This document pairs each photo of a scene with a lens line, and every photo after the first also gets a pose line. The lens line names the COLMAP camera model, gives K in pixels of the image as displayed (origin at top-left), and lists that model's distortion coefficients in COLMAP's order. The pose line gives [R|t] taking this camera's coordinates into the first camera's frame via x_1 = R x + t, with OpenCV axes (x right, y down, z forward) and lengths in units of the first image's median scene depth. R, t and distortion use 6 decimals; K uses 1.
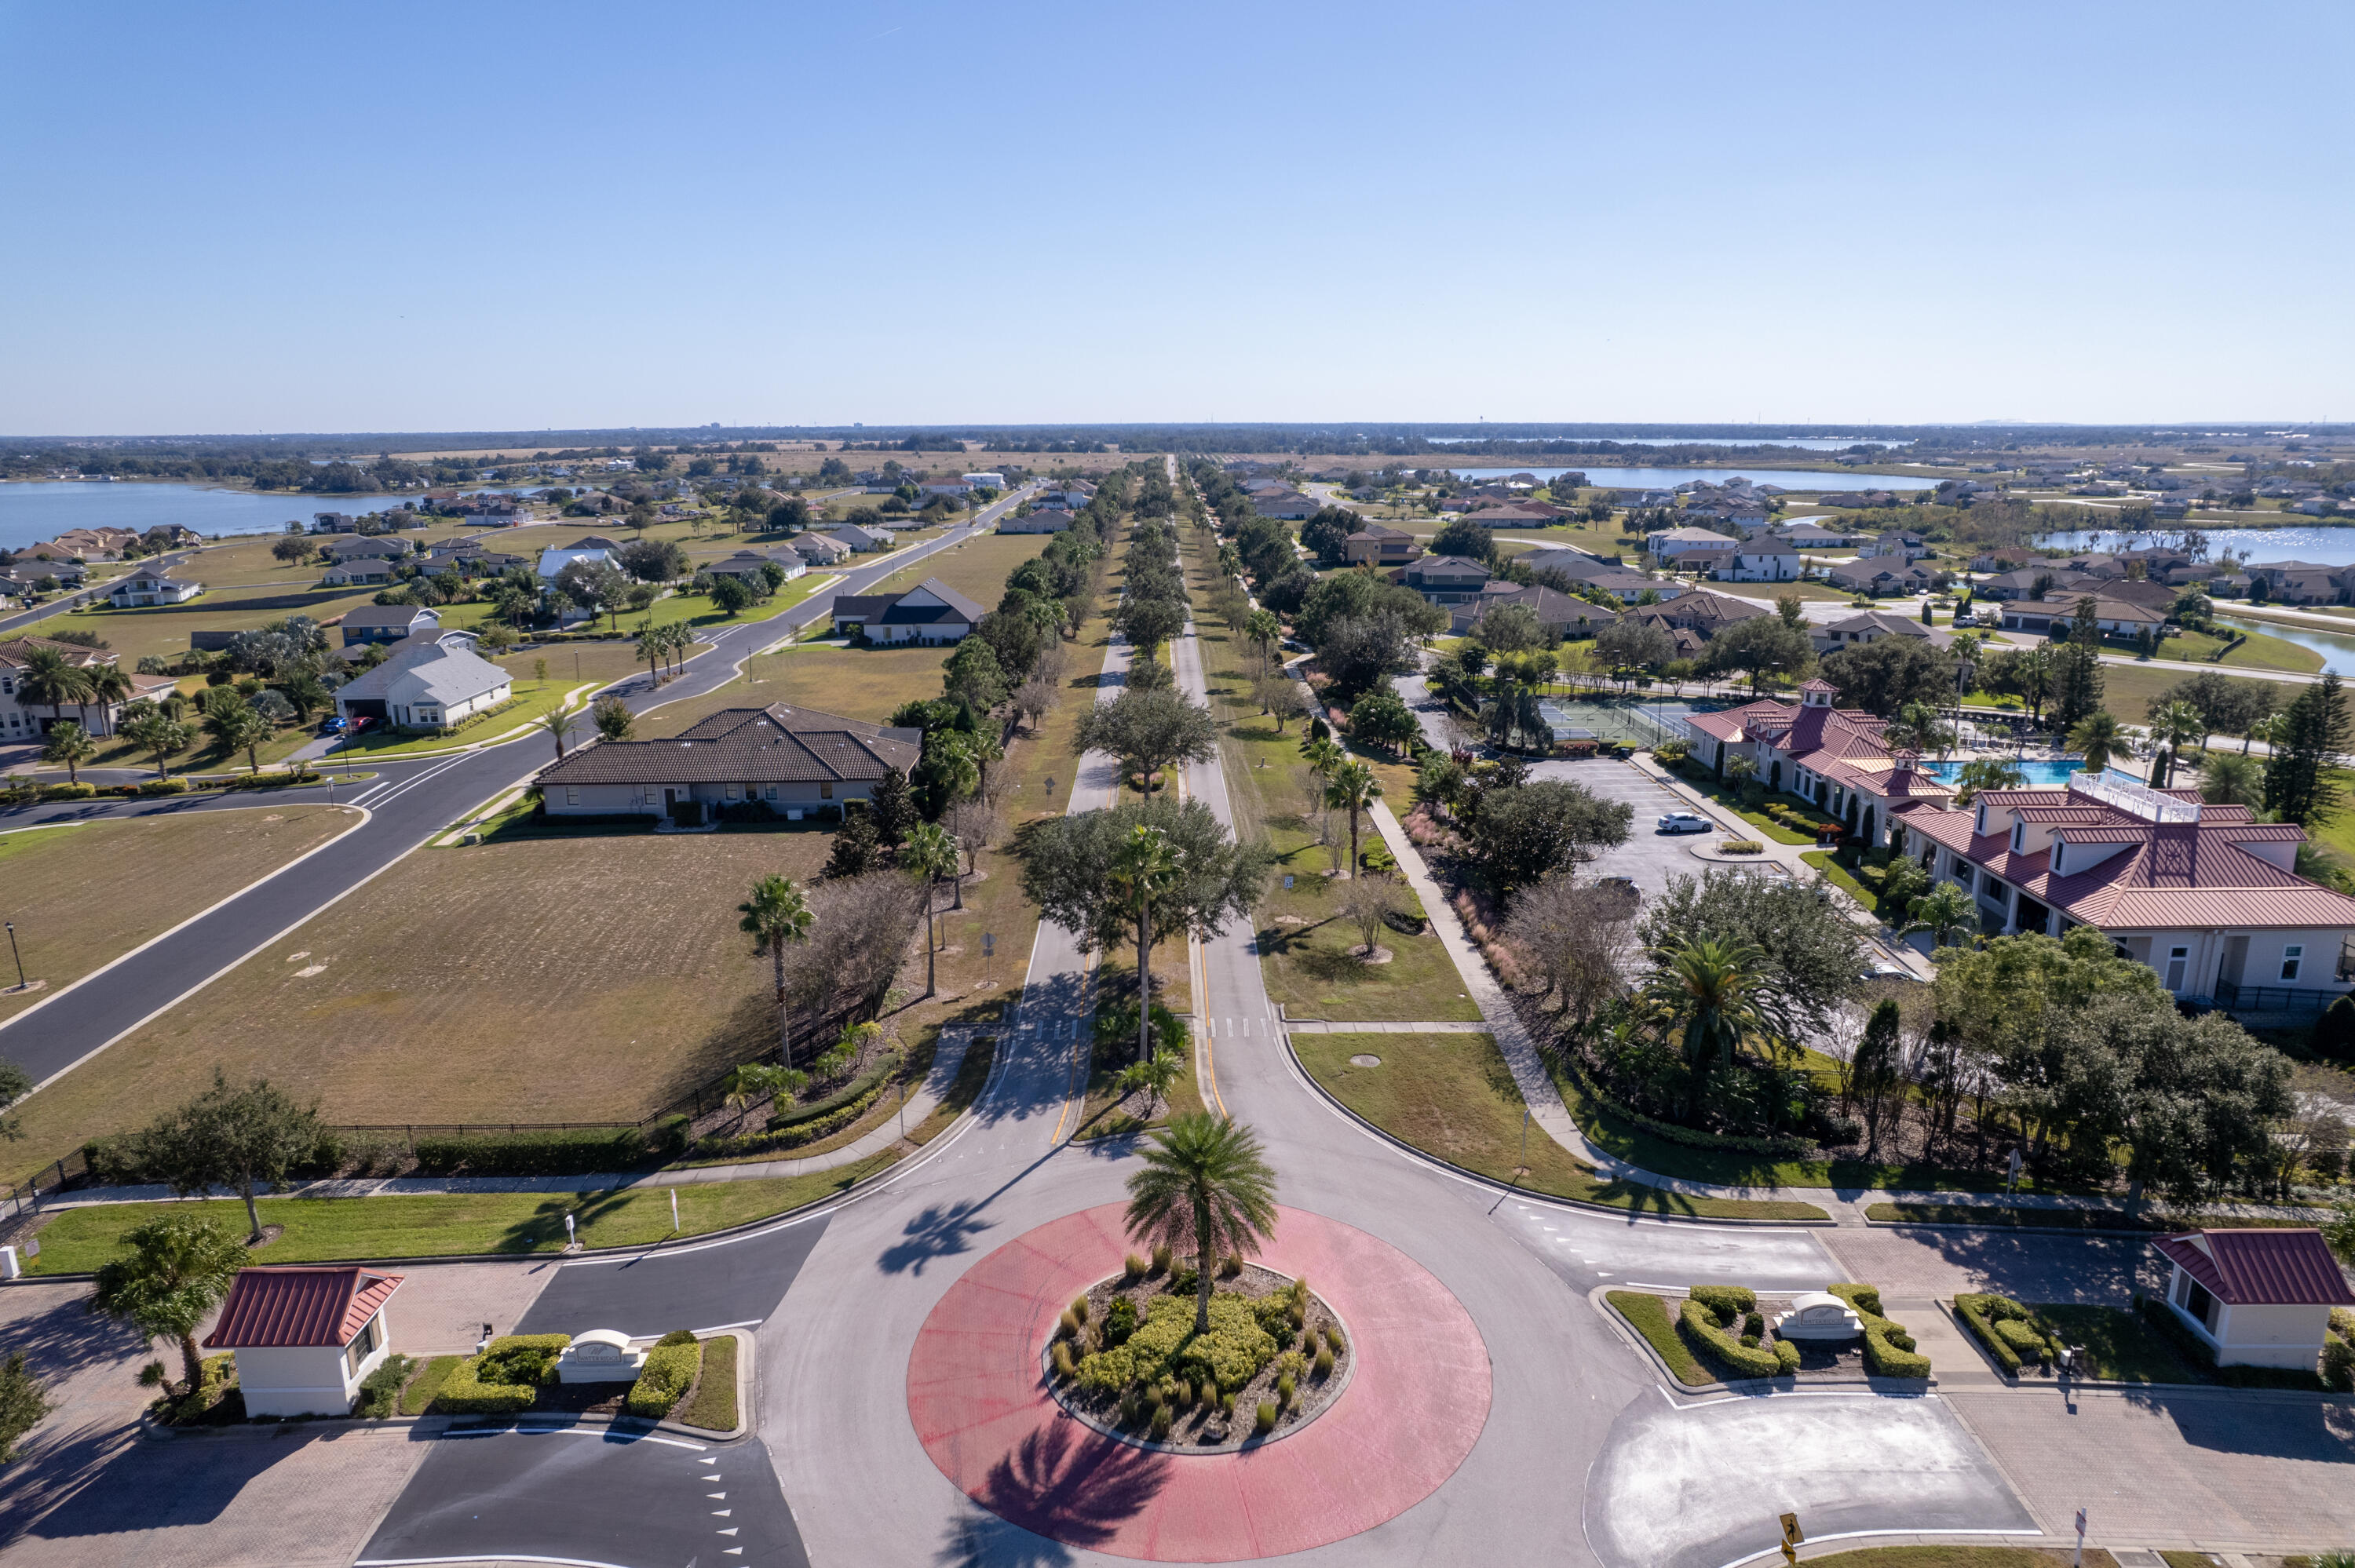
lens RADIAL K [[1509.2, 0, 1182.3], [0, 1509.2, 793.3], [0, 0, 1]] dist [-0.075163, 0.067075]
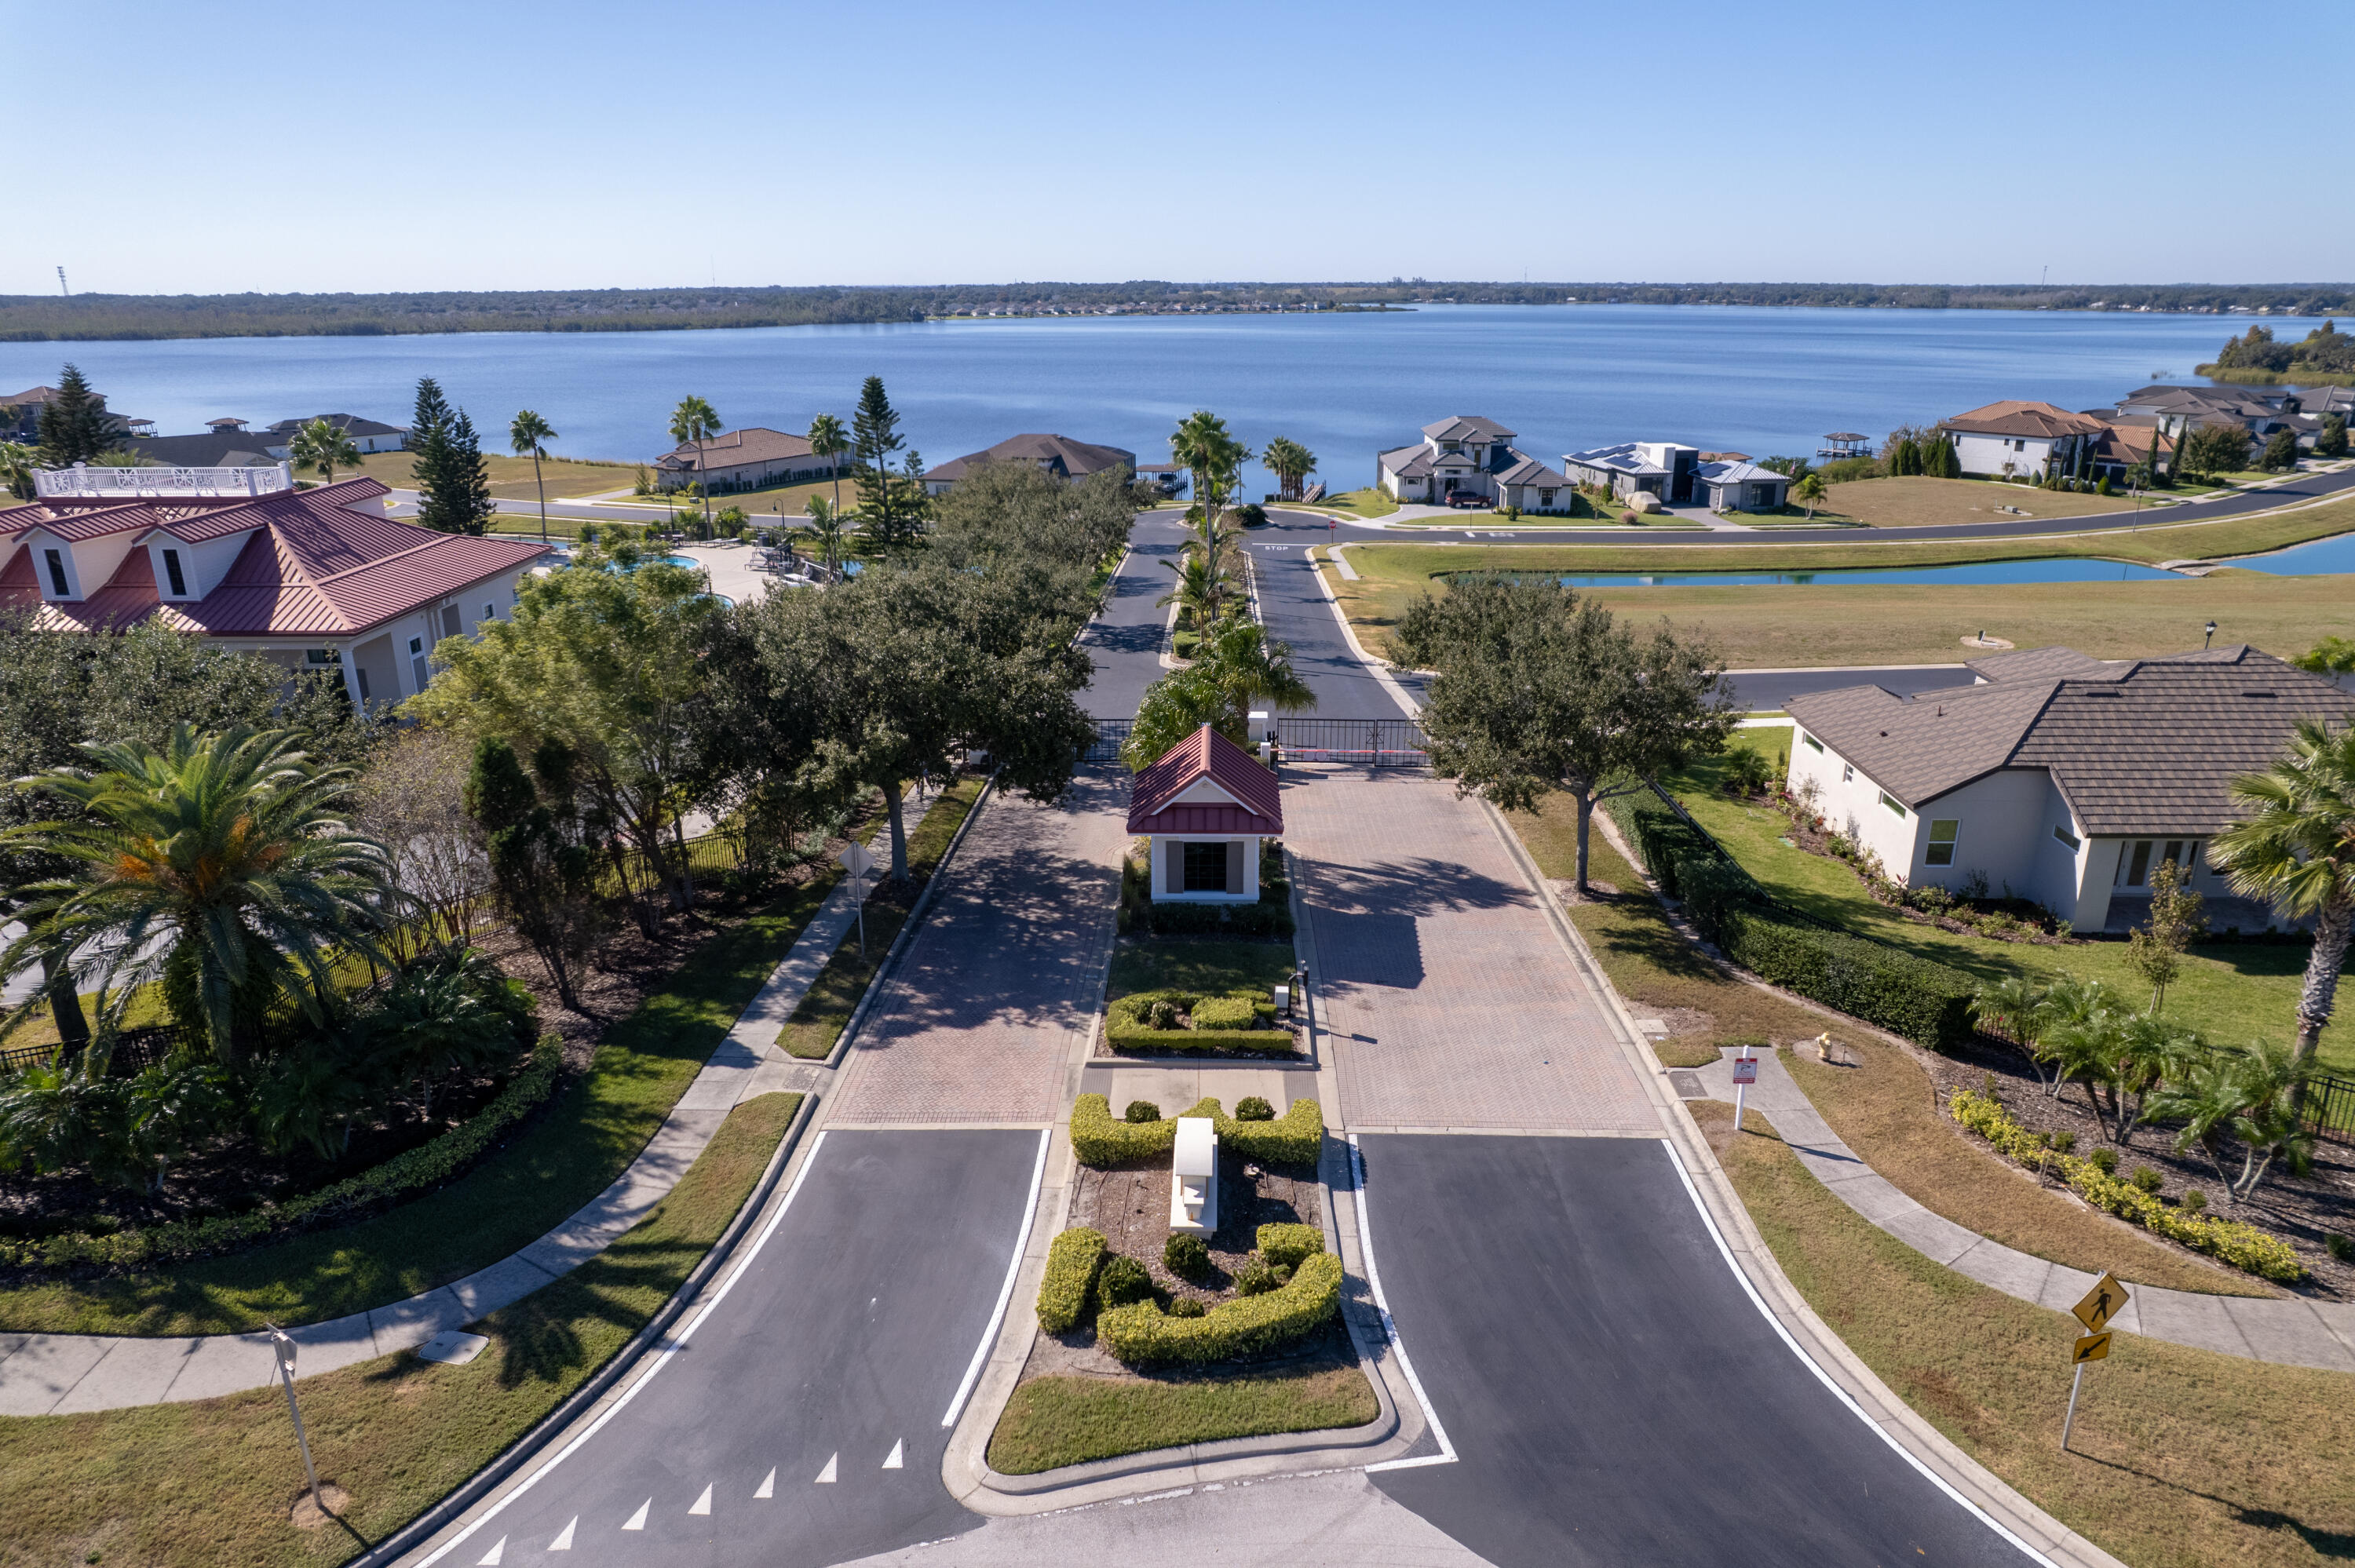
lens RADIAL K [[1509.2, 0, 1182.3], [0, 1509.2, 793.3], [0, 0, 1]] dist [-0.075163, 0.067075]
pose [[0.052996, -0.337159, 0.939955, -0.004502], [0.249168, 0.915970, 0.314508, 0.011698], [-0.967009, 0.217539, 0.132552, 0.166092]]
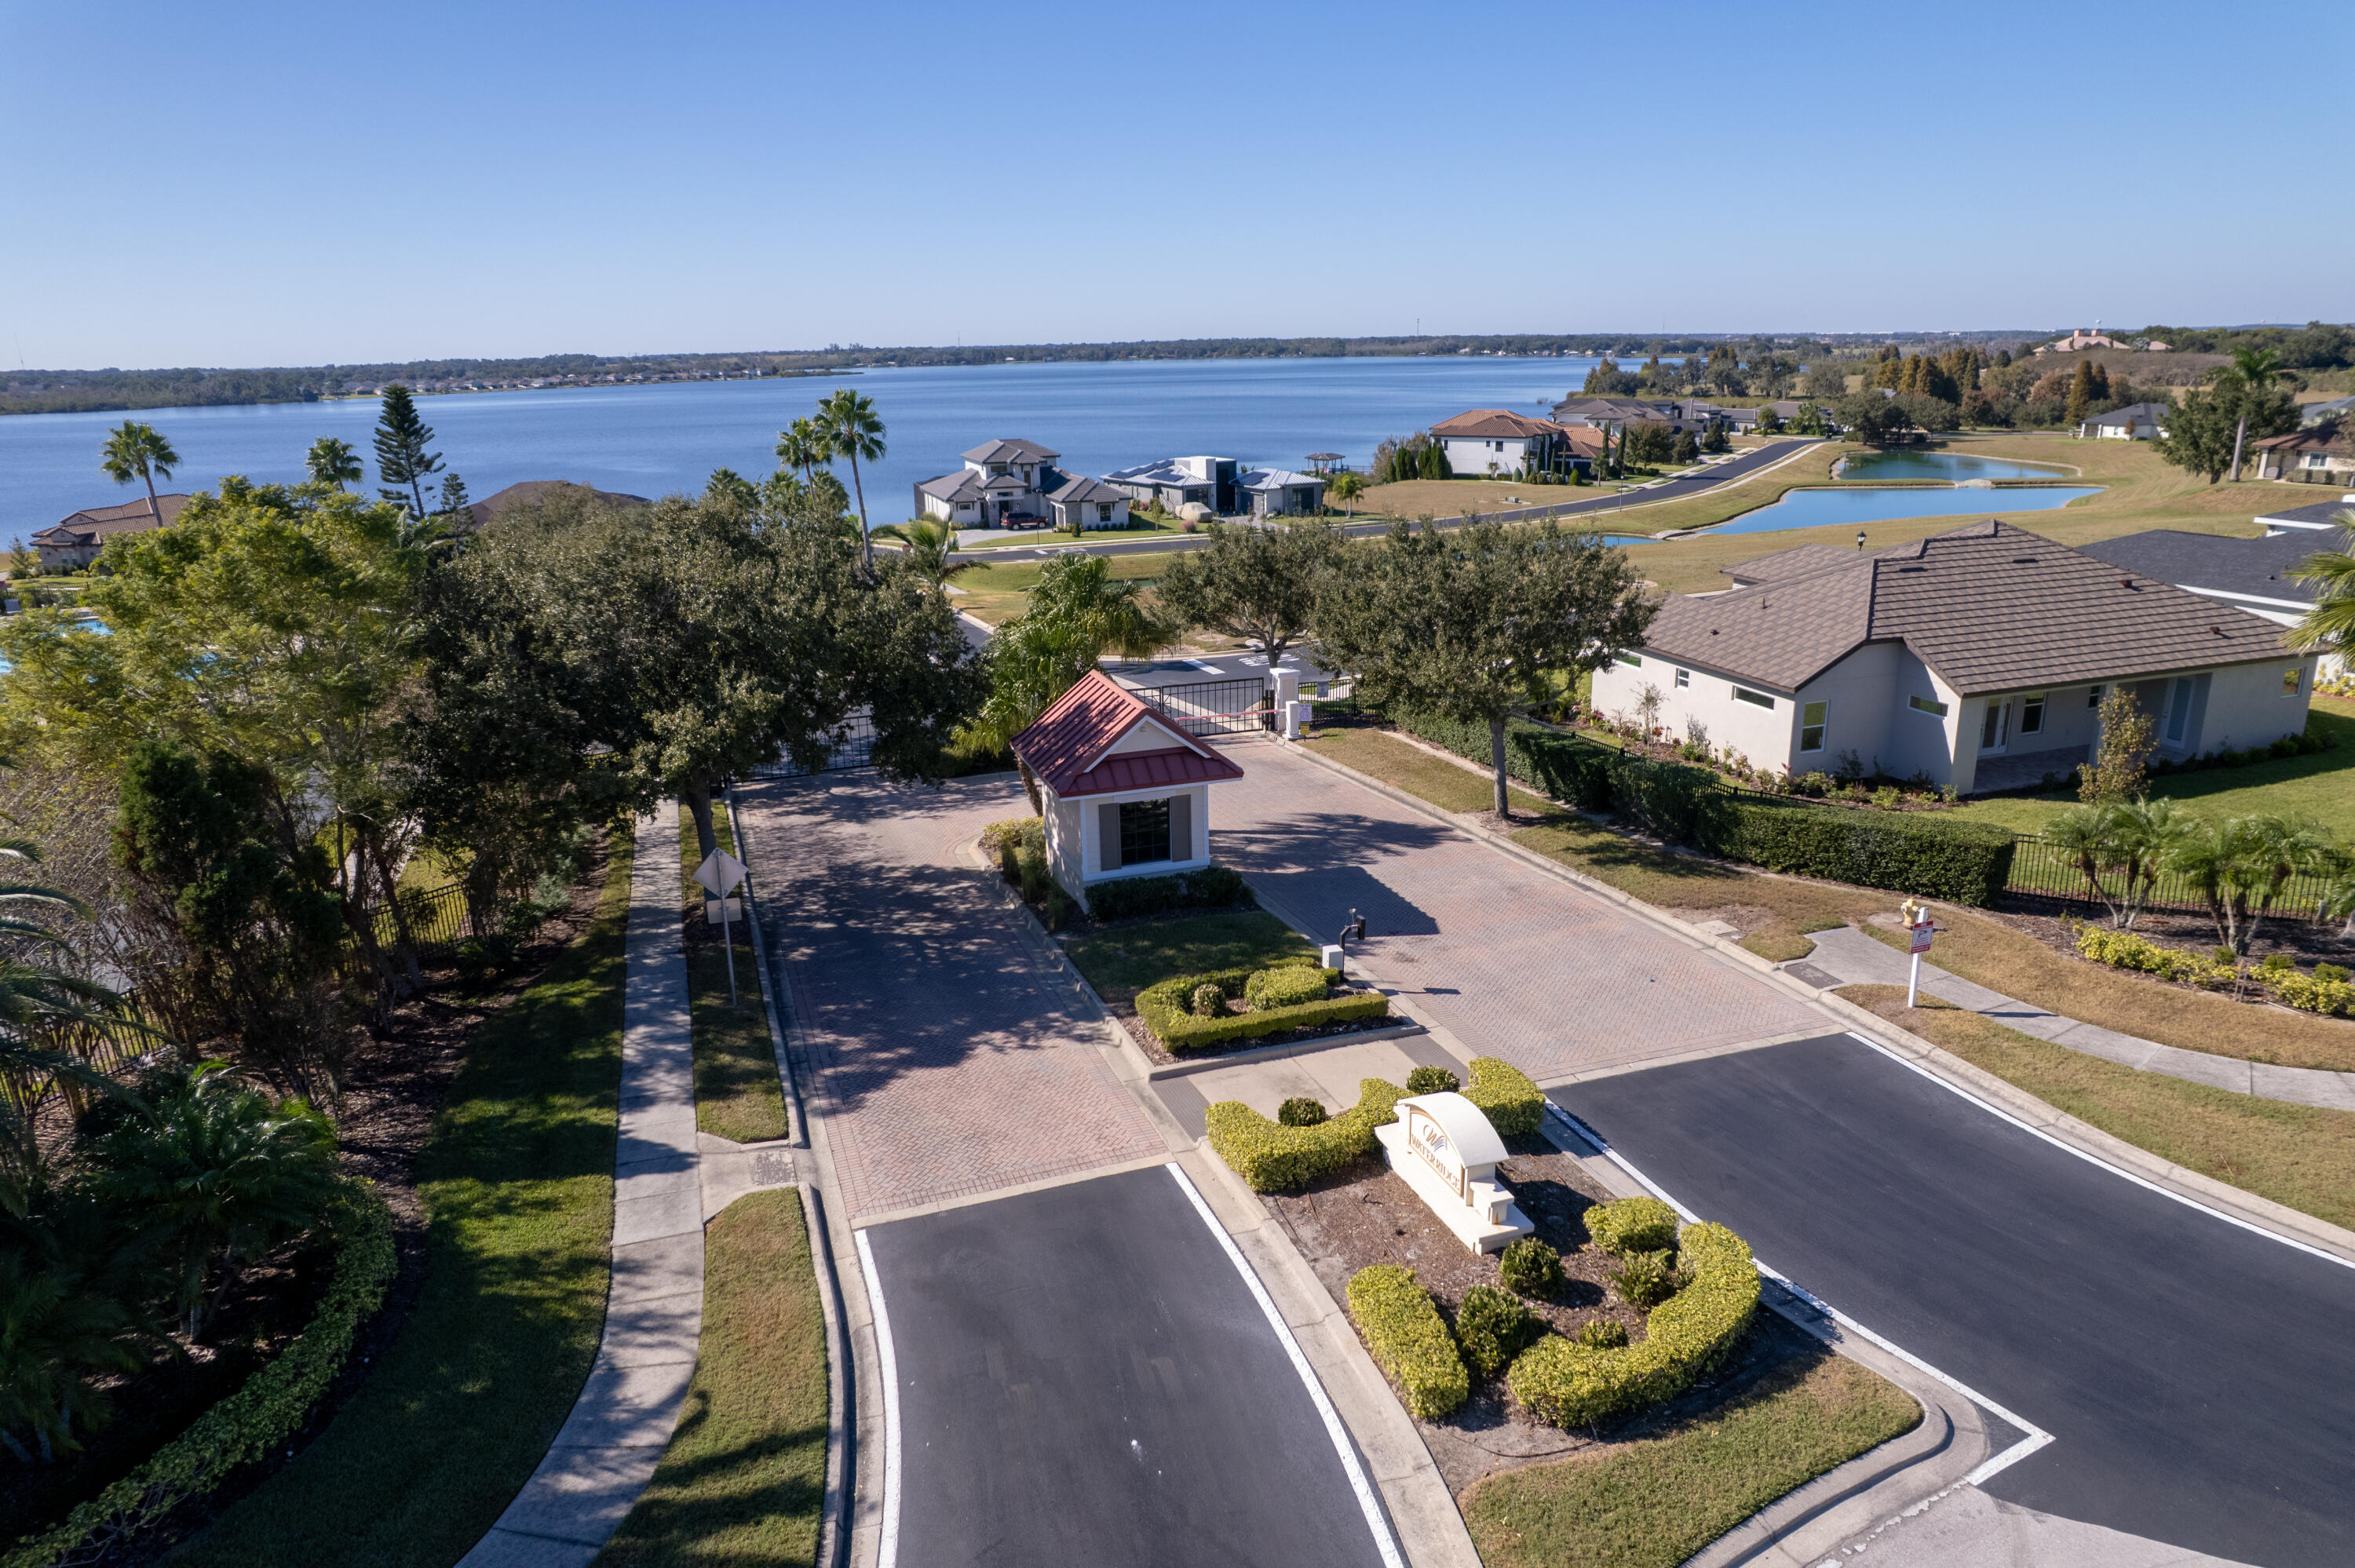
lens RADIAL K [[1509.2, 0, 1182.3], [0, 1509.2, 793.3], [0, 0, 1]] dist [-0.075163, 0.067075]
pose [[-0.299246, -0.284191, 0.910872, 0.022099], [0.248520, 0.898455, 0.361962, 0.019648], [-0.921244, 0.334686, -0.198232, 0.203950]]
